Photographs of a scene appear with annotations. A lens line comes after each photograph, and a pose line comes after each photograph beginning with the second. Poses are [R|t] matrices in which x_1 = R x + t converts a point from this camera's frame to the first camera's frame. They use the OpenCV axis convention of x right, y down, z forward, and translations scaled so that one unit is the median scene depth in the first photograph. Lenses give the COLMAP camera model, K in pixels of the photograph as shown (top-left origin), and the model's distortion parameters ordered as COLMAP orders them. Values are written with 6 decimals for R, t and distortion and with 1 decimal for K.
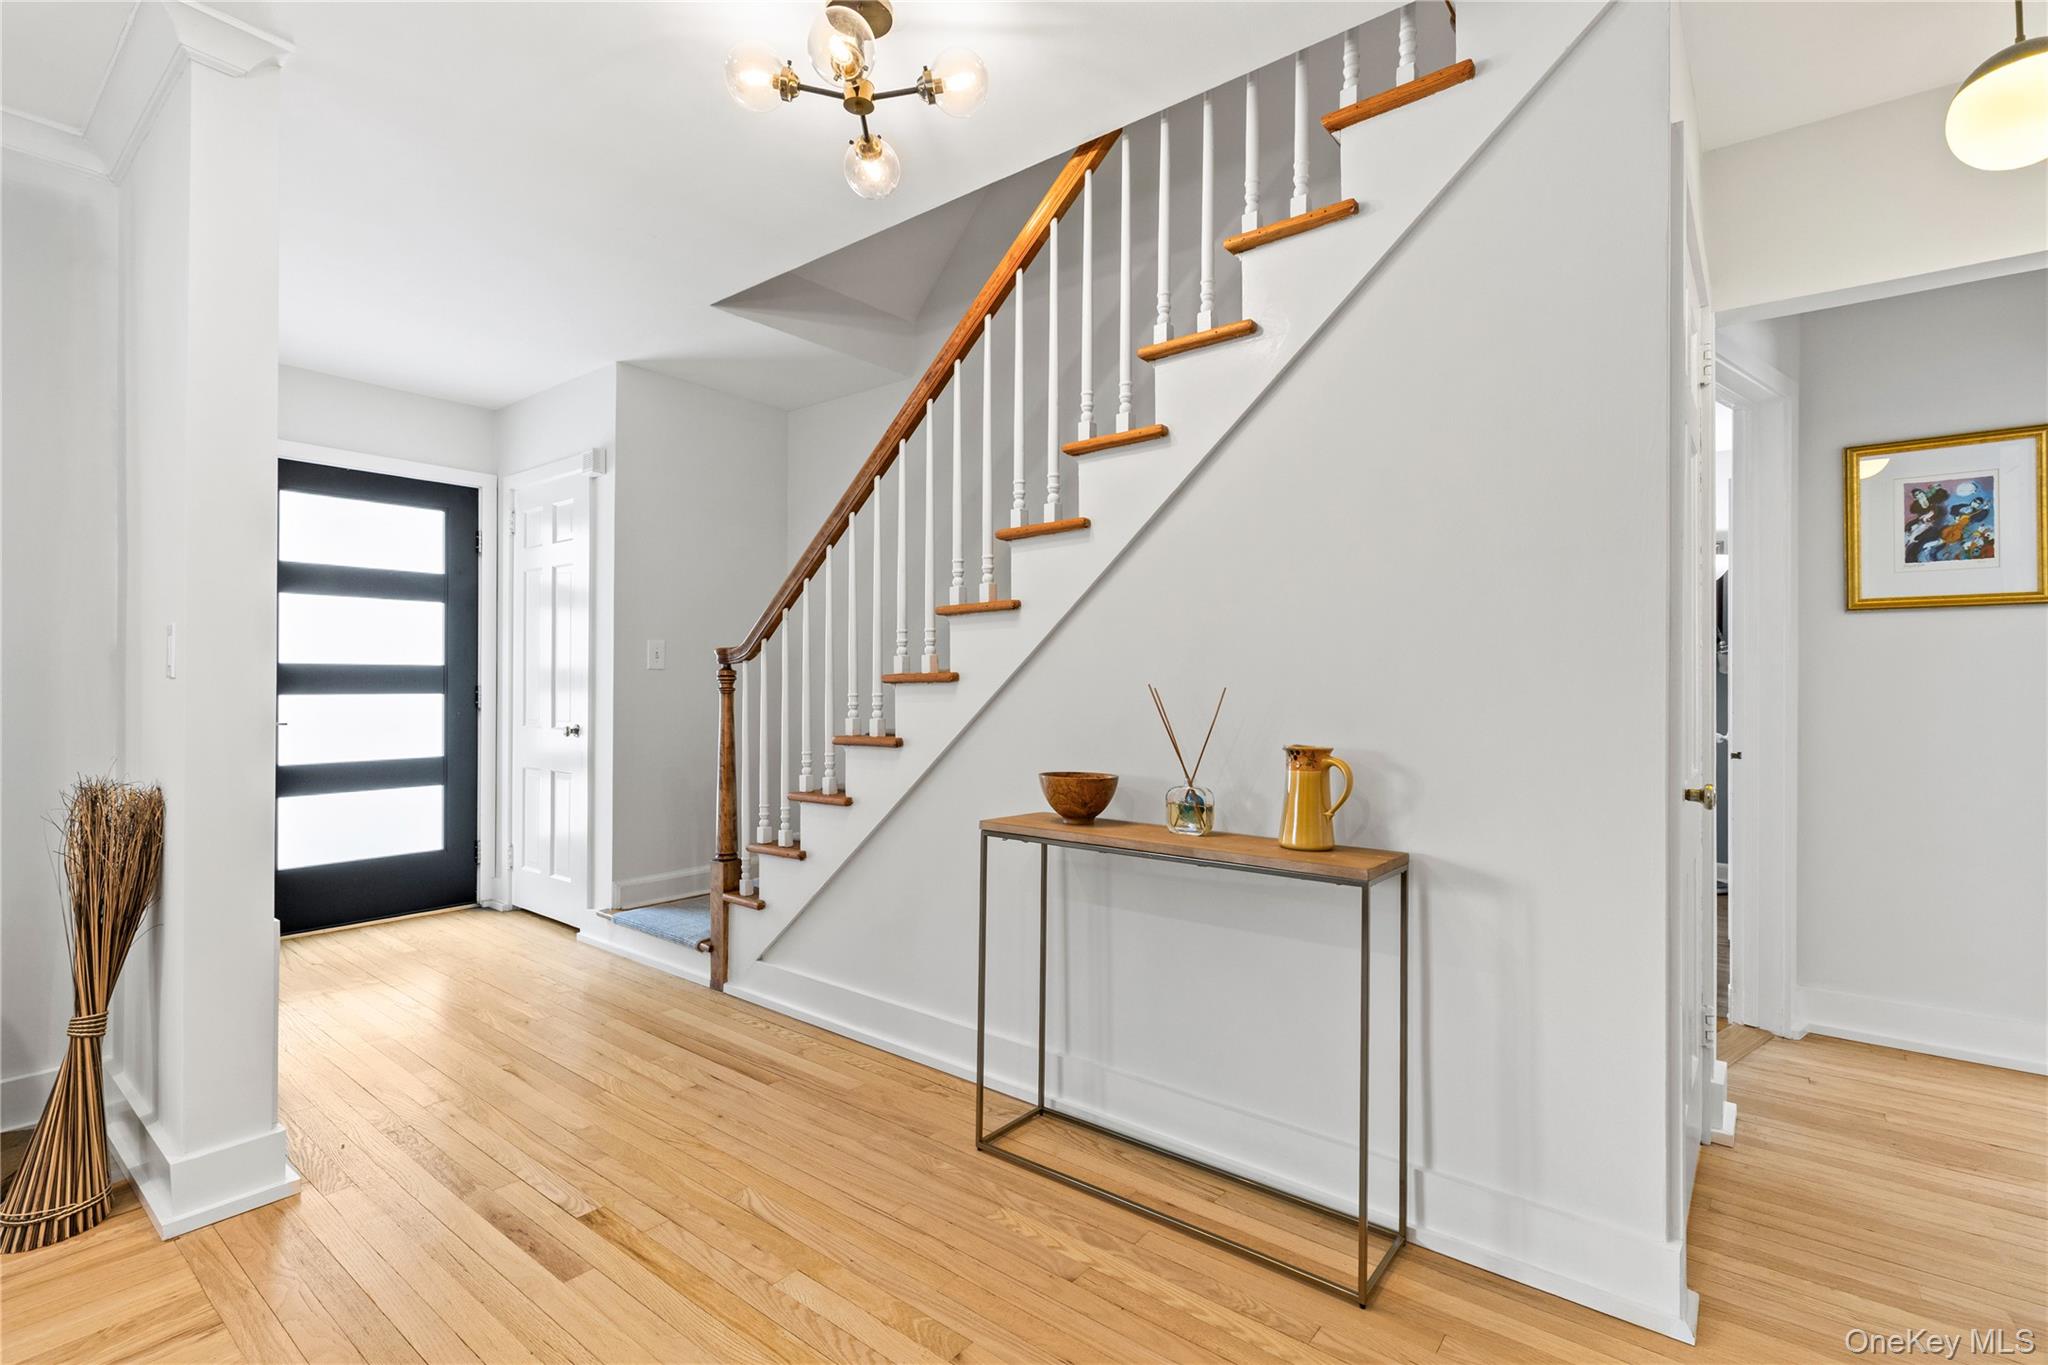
lens RADIAL K [[931.5, 0, 1028.3], [0, 931.5, 681.3], [0, 0, 1]] dist [0.004295, -0.000099]
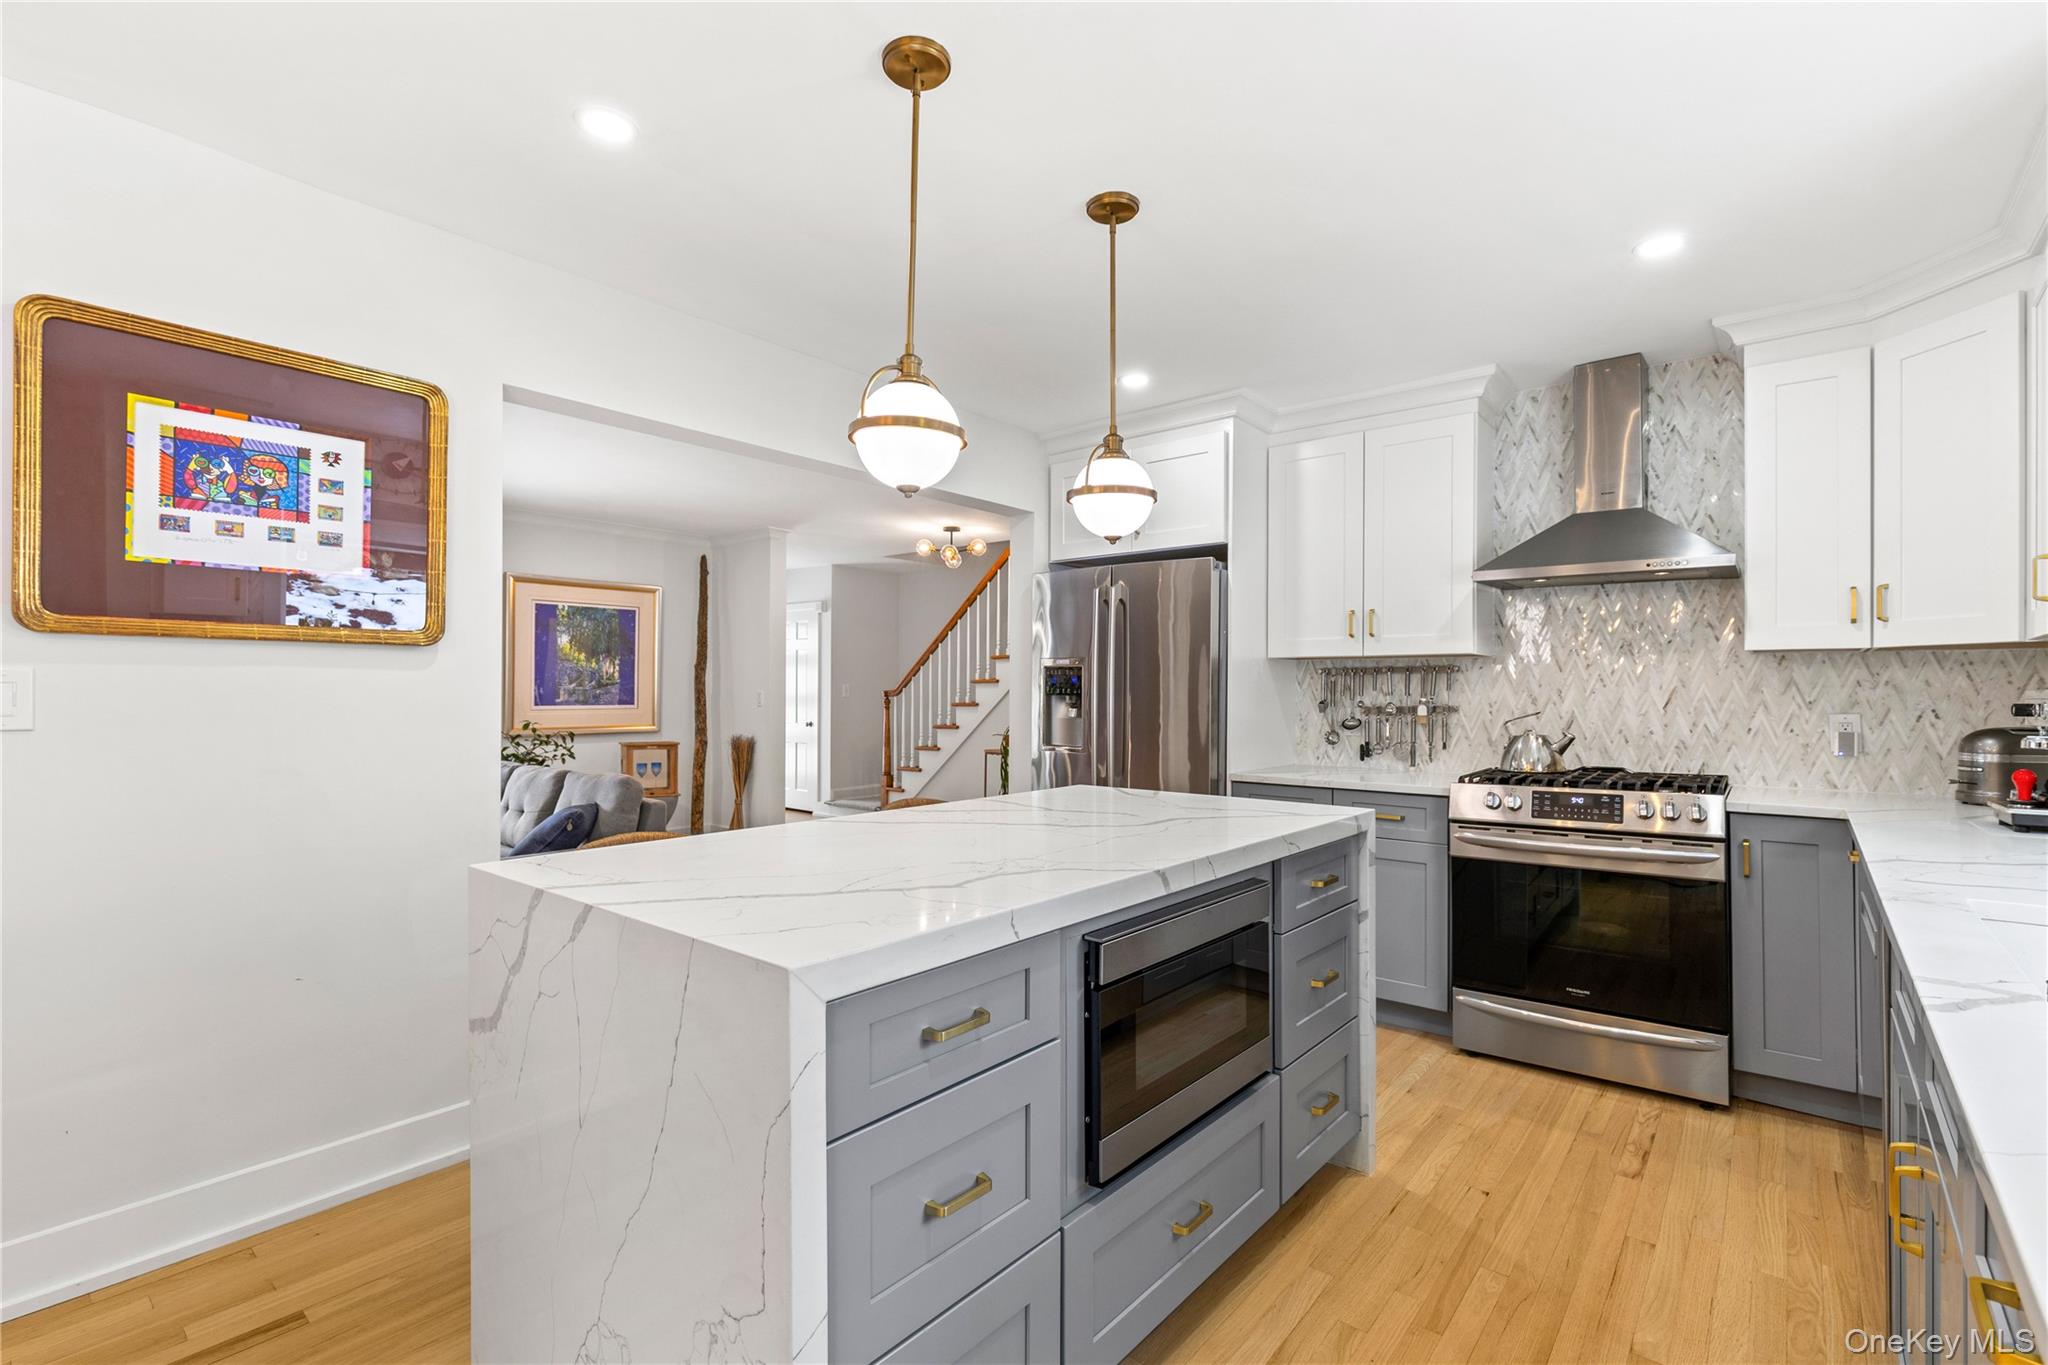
lens RADIAL K [[931.5, 0, 1026.2], [0, 931.5, 684.3], [0, 0, 1]] dist [0.004295, -0.000099]
pose [[0.999380, 0.002505, -0.035117, 0.157142], [-0.002546, 0.999996, -0.001117, -0.057849], [0.035114, 0.001205, 0.999383, -1.700111]]
